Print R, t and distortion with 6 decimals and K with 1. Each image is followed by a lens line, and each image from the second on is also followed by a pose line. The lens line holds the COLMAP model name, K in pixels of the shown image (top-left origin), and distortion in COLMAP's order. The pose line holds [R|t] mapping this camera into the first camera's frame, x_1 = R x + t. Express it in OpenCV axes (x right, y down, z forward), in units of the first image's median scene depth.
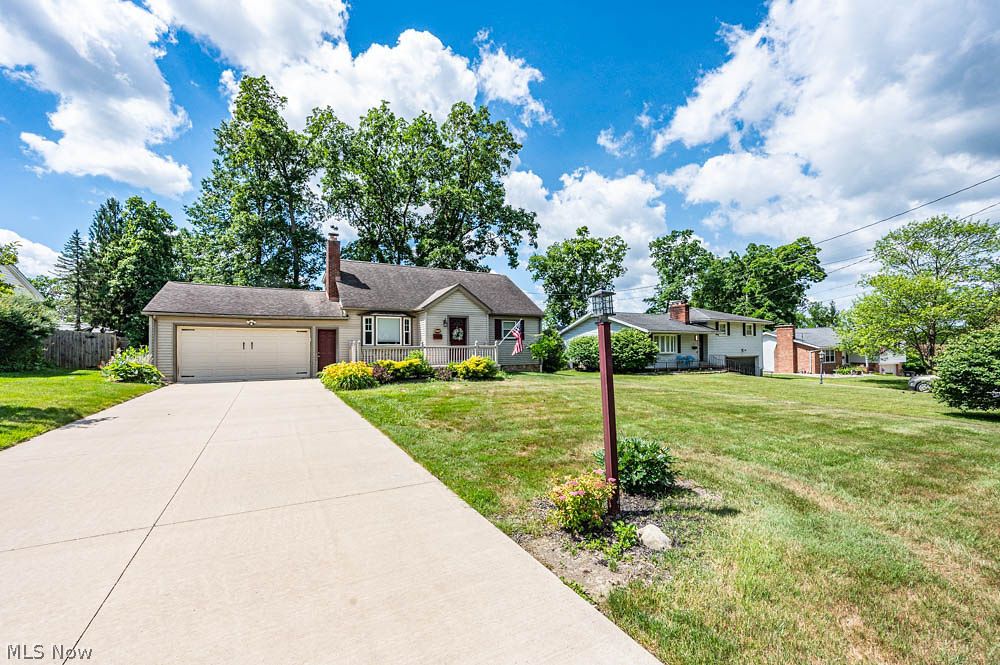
lens RADIAL K [[405.3, 0, 499.1], [0, 405.3, 338.8], [0, 0, 1]] dist [0.001555, 0.001009]
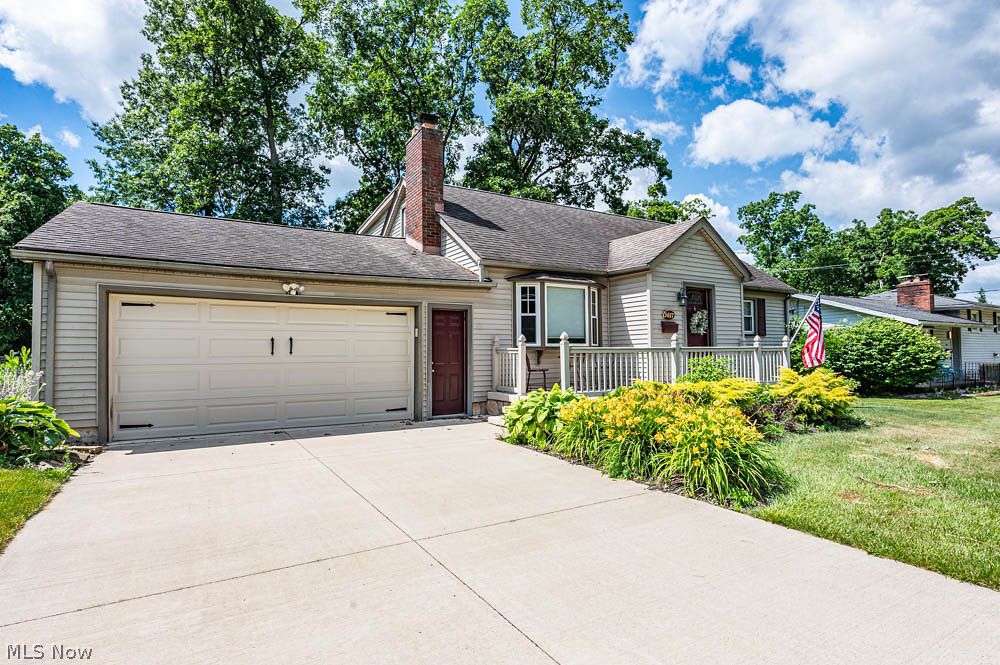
lens RADIAL K [[509.9, 0, 501.0], [0, 509.9, 335.2], [0, 0, 1]] dist [0.000254, -0.000238]
pose [[0.999426, -0.002746, 0.033769, -0.259751], [0.003256, 0.999881, -0.015067, 0.008804], [-0.033724, 0.015168, 0.999316, 0.300287]]
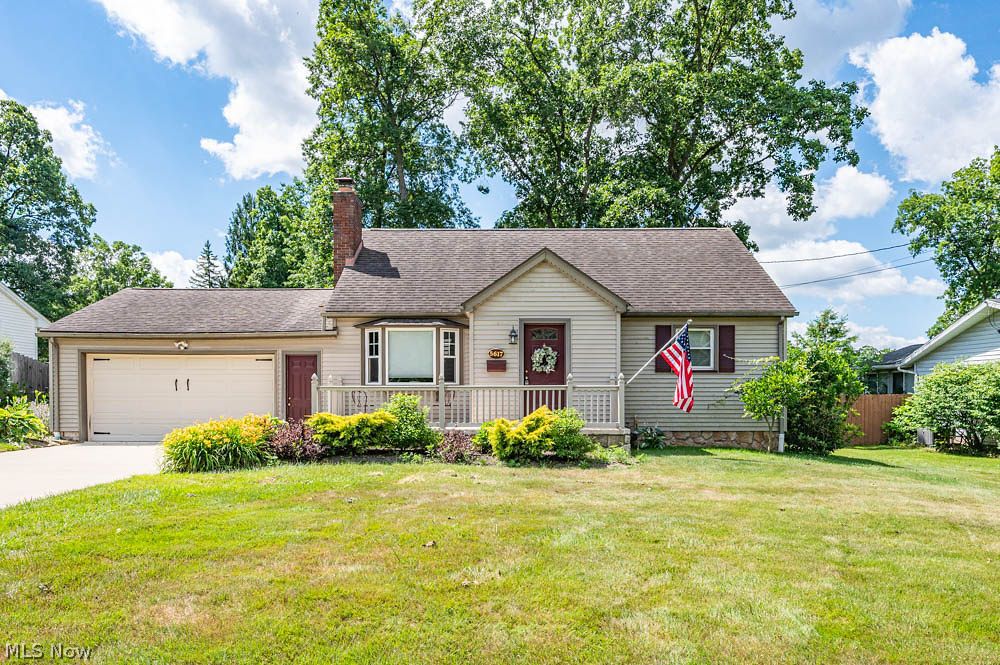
lens RADIAL K [[680.4, 0, 491.0], [0, 680.4, 406.2], [0, 0, 1]] dist [-0.005366, 0.001832]
pose [[0.868064, 0.012718, -0.496289, 0.165023], [0.005852, 0.999340, 0.035846, 0.009333], [0.496418, -0.034021, 0.867417, 0.225614]]
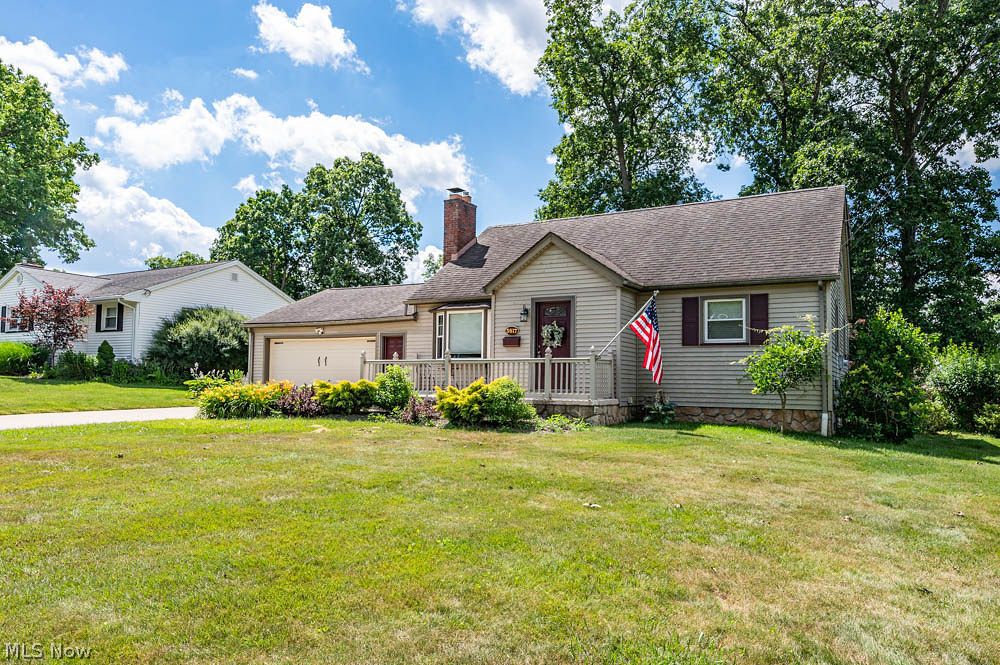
lens RADIAL K [[680.4, 0, 504.5], [0, 680.4, 346.8], [0, 0, 1]] dist [-0.005366, 0.001832]
pose [[0.524599, -0.033120, -0.850705, 0.409643], [0.005506, 0.999354, -0.035512, 0.022580], [0.851332, 0.013945, 0.524442, 0.384956]]
